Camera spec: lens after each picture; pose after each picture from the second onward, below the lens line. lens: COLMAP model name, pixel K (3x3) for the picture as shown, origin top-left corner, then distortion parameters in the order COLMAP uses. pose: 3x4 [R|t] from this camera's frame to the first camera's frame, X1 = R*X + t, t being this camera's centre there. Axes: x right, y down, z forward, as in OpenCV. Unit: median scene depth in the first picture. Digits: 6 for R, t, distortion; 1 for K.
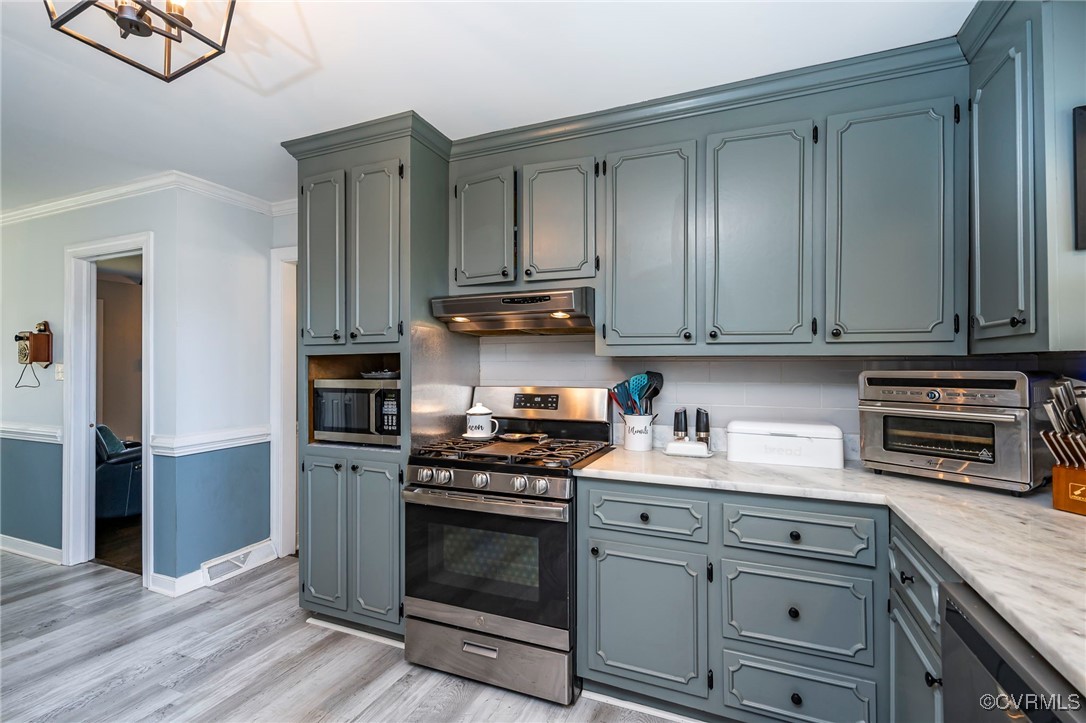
lens RADIAL K [[483.4, 0, 543.0], [0, 483.4, 361.5], [0, 0, 1]] dist [0.002717, 0.000410]
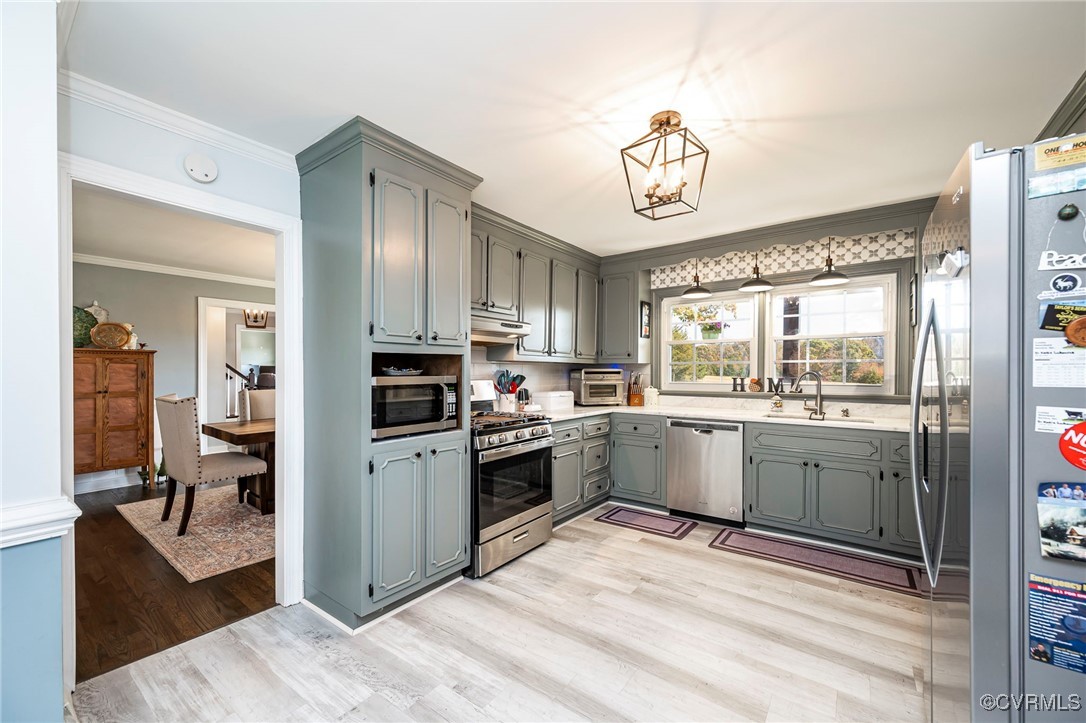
lens RADIAL K [[433.0, 0, 544.2], [0, 433.0, 374.9], [0, 0, 1]] dist [0.000834, 0.000021]
pose [[0.242834, -0.010487, 0.970011, -1.383062], [-0.013332, 0.999811, 0.014147, 0.017489], [-0.969976, -0.016367, 0.242649, 0.508930]]
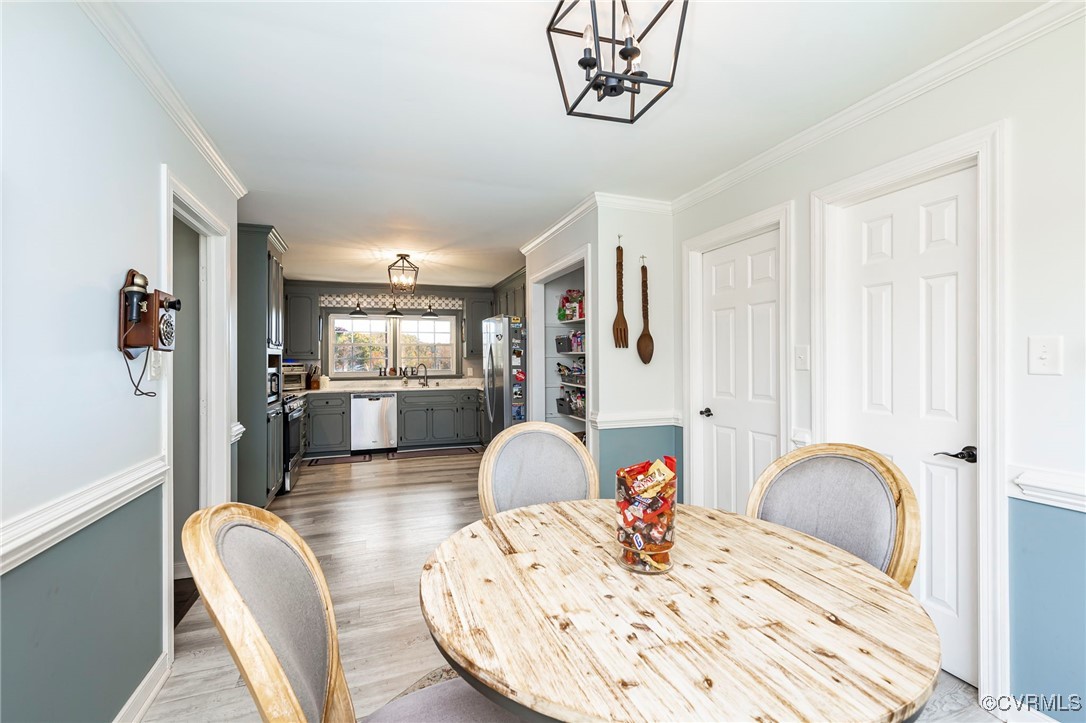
lens RADIAL K [[483.4, 0, 543.0], [0, 483.4, 361.5], [0, 0, 1]] dist [0.002717, 0.000410]
pose [[-0.669686, 0.006093, 0.742620, -2.663609], [-0.000430, 0.999963, -0.008593, 0.029821], [-0.742645, -0.006074, -0.669658, 1.579864]]
